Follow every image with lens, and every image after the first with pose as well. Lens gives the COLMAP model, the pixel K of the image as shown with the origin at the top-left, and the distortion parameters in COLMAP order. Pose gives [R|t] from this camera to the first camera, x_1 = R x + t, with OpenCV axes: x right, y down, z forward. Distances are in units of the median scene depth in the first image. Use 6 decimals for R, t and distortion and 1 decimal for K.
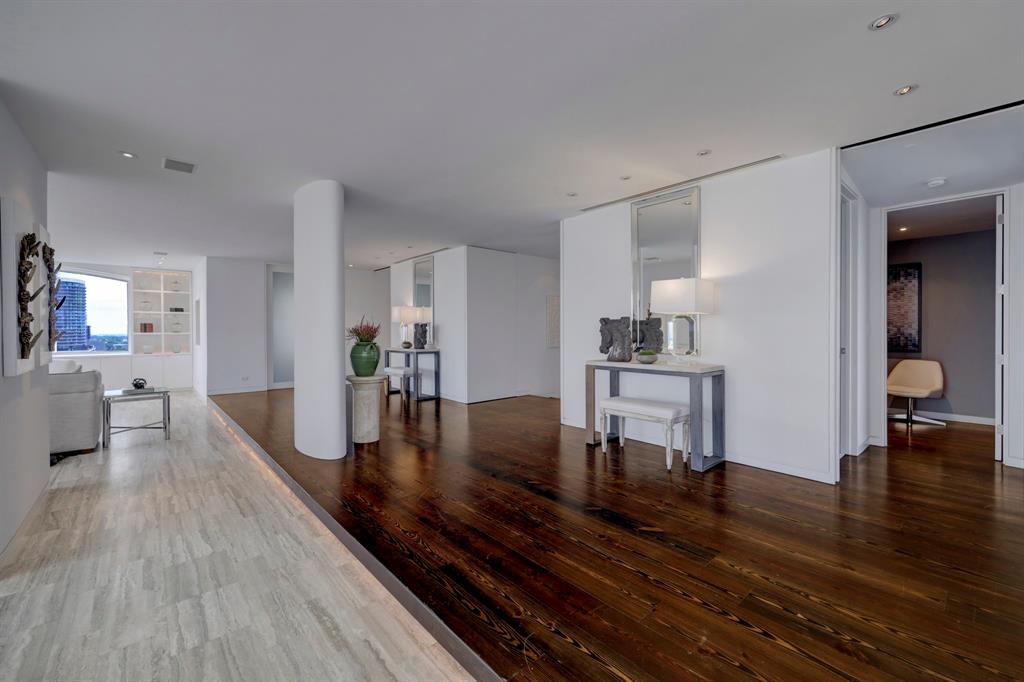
lens RADIAL K [[415.8, 0, 521.1], [0, 415.8, 335.9], [0, 0, 1]] dist [0.002823, 0.000429]
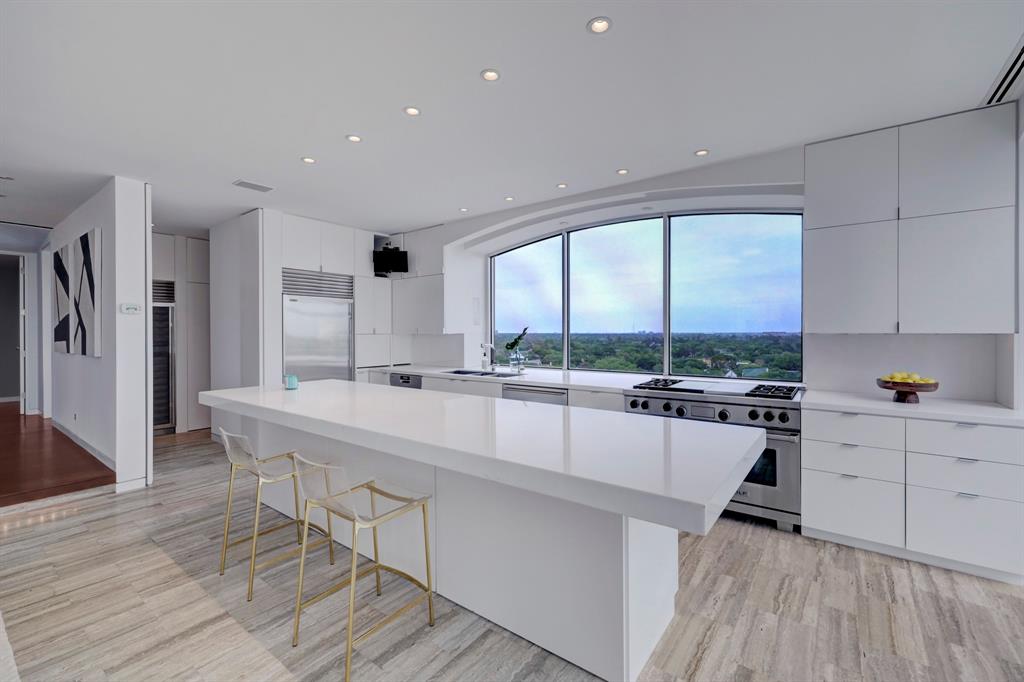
lens RADIAL K [[431.9, 0, 515.6], [0, 431.9, 334.7], [0, 0, 1]] dist [0.003600, 0.000713]
pose [[-0.179399, -0.001118, 0.983776, -0.834537], [0.010539, 0.999940, 0.003058, -0.004193], [-0.983720, 0.010916, -0.179376, -0.572851]]
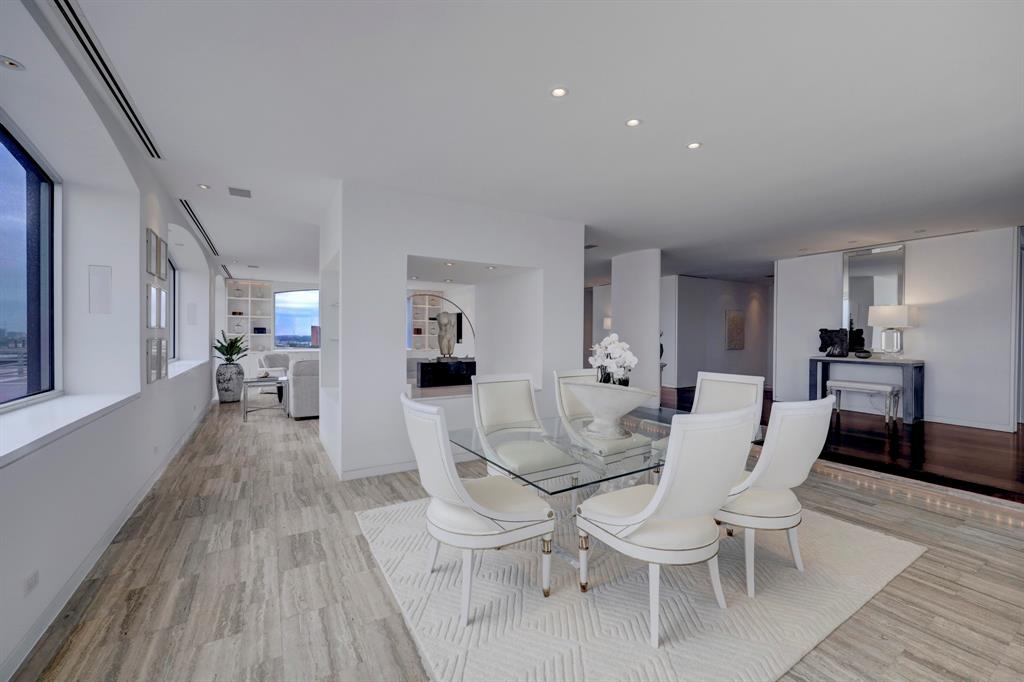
lens RADIAL K [[409.9, 0, 508.4], [0, 409.9, 340.0], [0, 0, 1]] dist [0.000641, -0.000063]
pose [[0.978723, 0.010310, -0.204927, -0.658024], [-0.009614, 0.999944, 0.004391, 0.003571], [0.204961, -0.002328, 0.978767, -0.750529]]
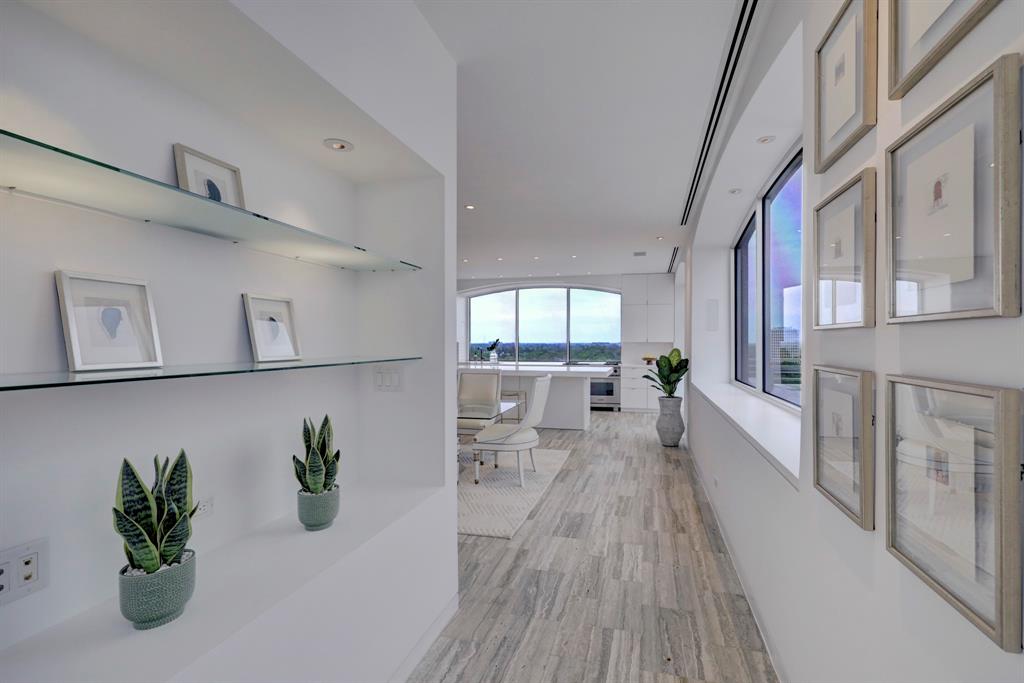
lens RADIAL K [[422.5, 0, 561.8], [0, 422.5, 341.2], [0, 0, 1]] dist [0.000497, 0.000084]
pose [[-0.586731, 0.004947, 0.809767, -1.723692], [0.007023, 0.999975, -0.001020, -0.002550], [-0.809751, 0.005089, -0.586751, 0.283894]]
